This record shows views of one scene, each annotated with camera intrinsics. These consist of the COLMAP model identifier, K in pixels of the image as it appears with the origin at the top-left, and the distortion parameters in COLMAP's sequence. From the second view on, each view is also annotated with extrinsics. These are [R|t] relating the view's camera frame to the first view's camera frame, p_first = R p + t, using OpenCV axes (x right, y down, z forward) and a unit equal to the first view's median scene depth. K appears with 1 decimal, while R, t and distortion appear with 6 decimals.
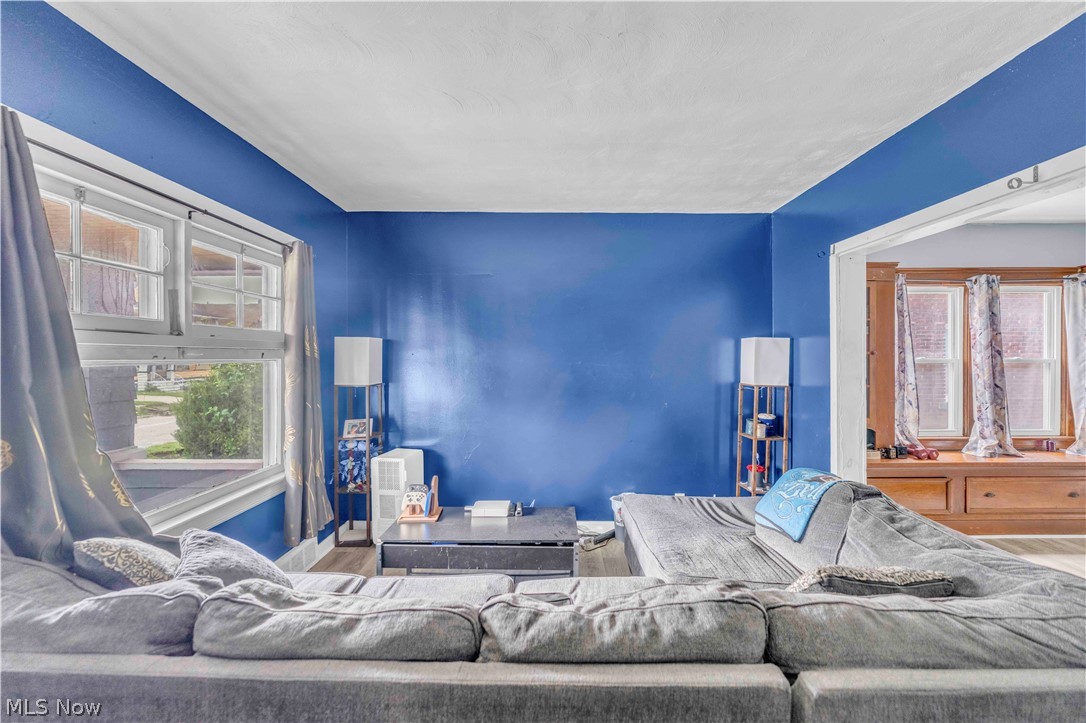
lens RADIAL K [[440.8, 0, 539.6], [0, 440.8, 362.6], [0, 0, 1]] dist [-0.002487, -0.000735]
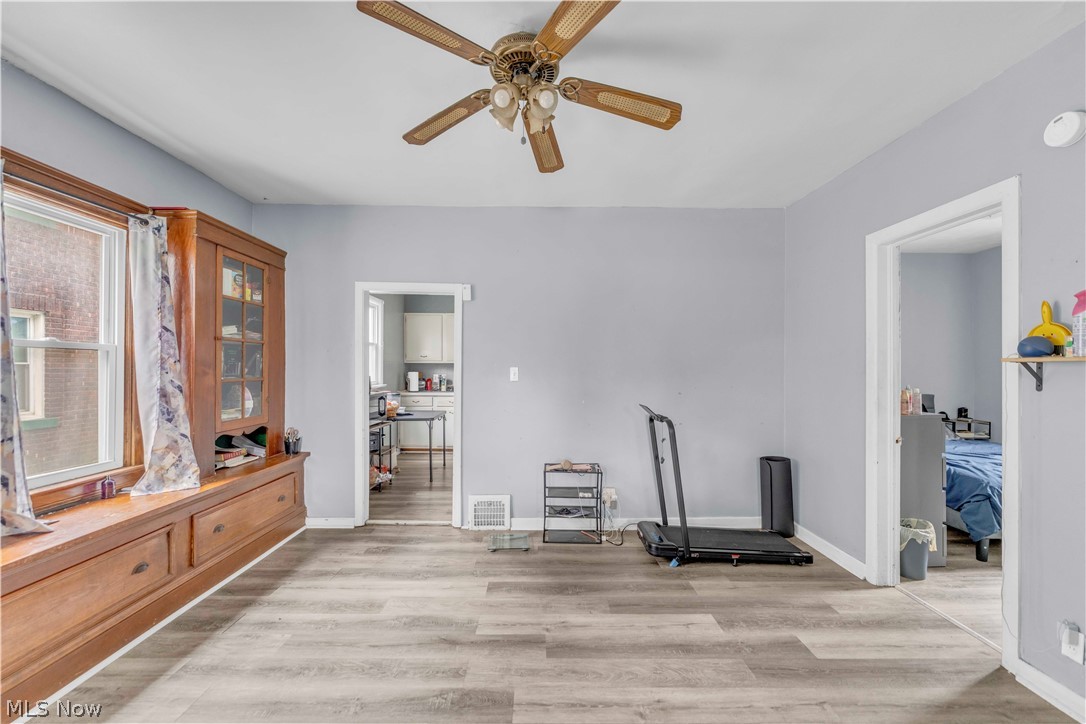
lens RADIAL K [[443.3, 0, 544.9], [0, 443.3, 366.8], [0, 0, 1]] dist [-0.000194, 0.000114]
pose [[-0.040567, 0.005714, 0.999160, 0.541247], [0.003152, 0.999979, -0.005591, 0.029952], [-0.999172, 0.002922, -0.040584, 0.433549]]
